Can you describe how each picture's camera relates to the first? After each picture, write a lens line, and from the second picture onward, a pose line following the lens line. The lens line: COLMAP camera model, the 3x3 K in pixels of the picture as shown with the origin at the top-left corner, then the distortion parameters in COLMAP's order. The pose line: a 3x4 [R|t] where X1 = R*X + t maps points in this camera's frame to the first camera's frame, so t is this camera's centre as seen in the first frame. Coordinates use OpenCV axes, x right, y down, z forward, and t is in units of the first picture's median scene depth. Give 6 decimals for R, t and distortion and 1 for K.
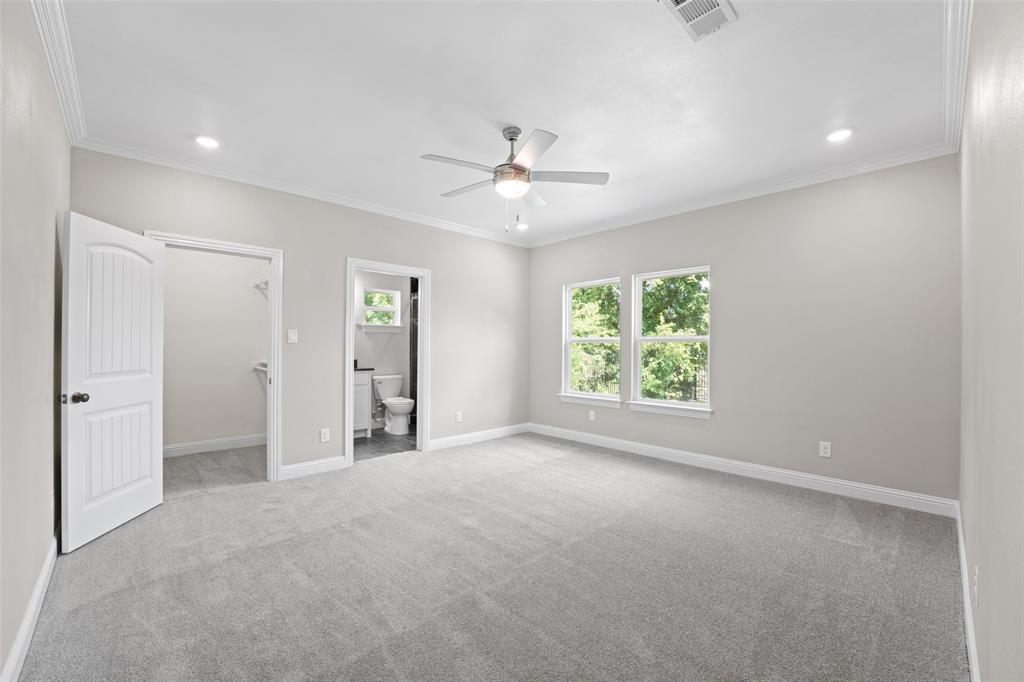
lens RADIAL K [[411.8, 0, 506.1], [0, 411.8, 347.4], [0, 0, 1]] dist [-0.001495, -0.000074]
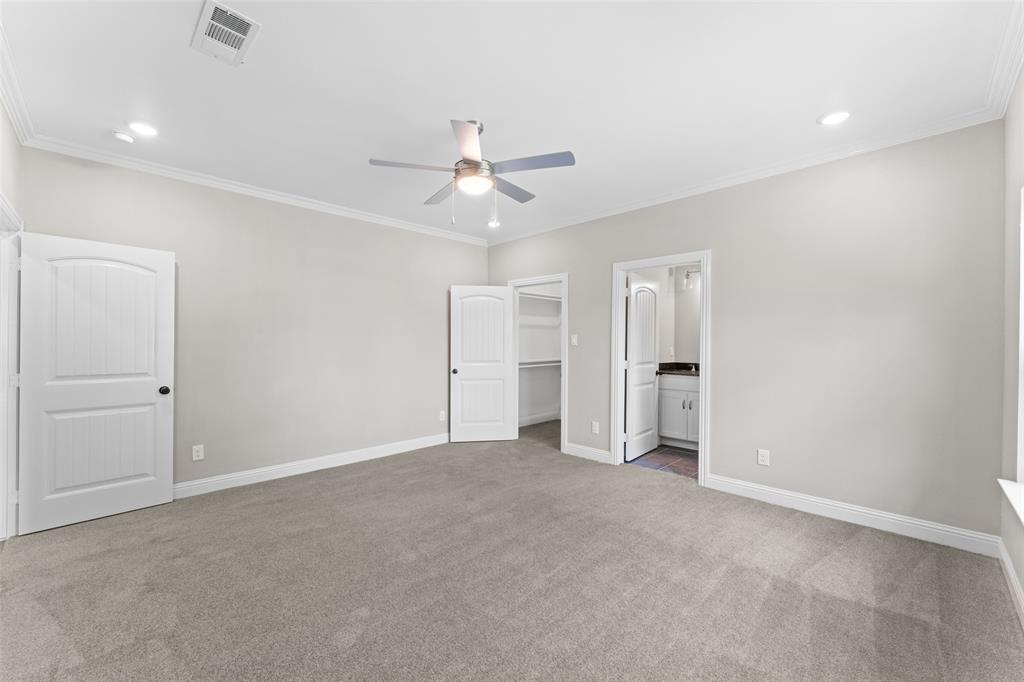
lens RADIAL K [[411.8, 0, 510.5], [0, 411.8, 343.8], [0, 0, 1]] dist [-0.001495, -0.000074]
pose [[0.025185, -0.004333, -0.999673, 0.735714], [-0.006550, 0.999968, -0.004500, -0.009115], [0.999661, 0.006661, 0.025156, 0.803817]]
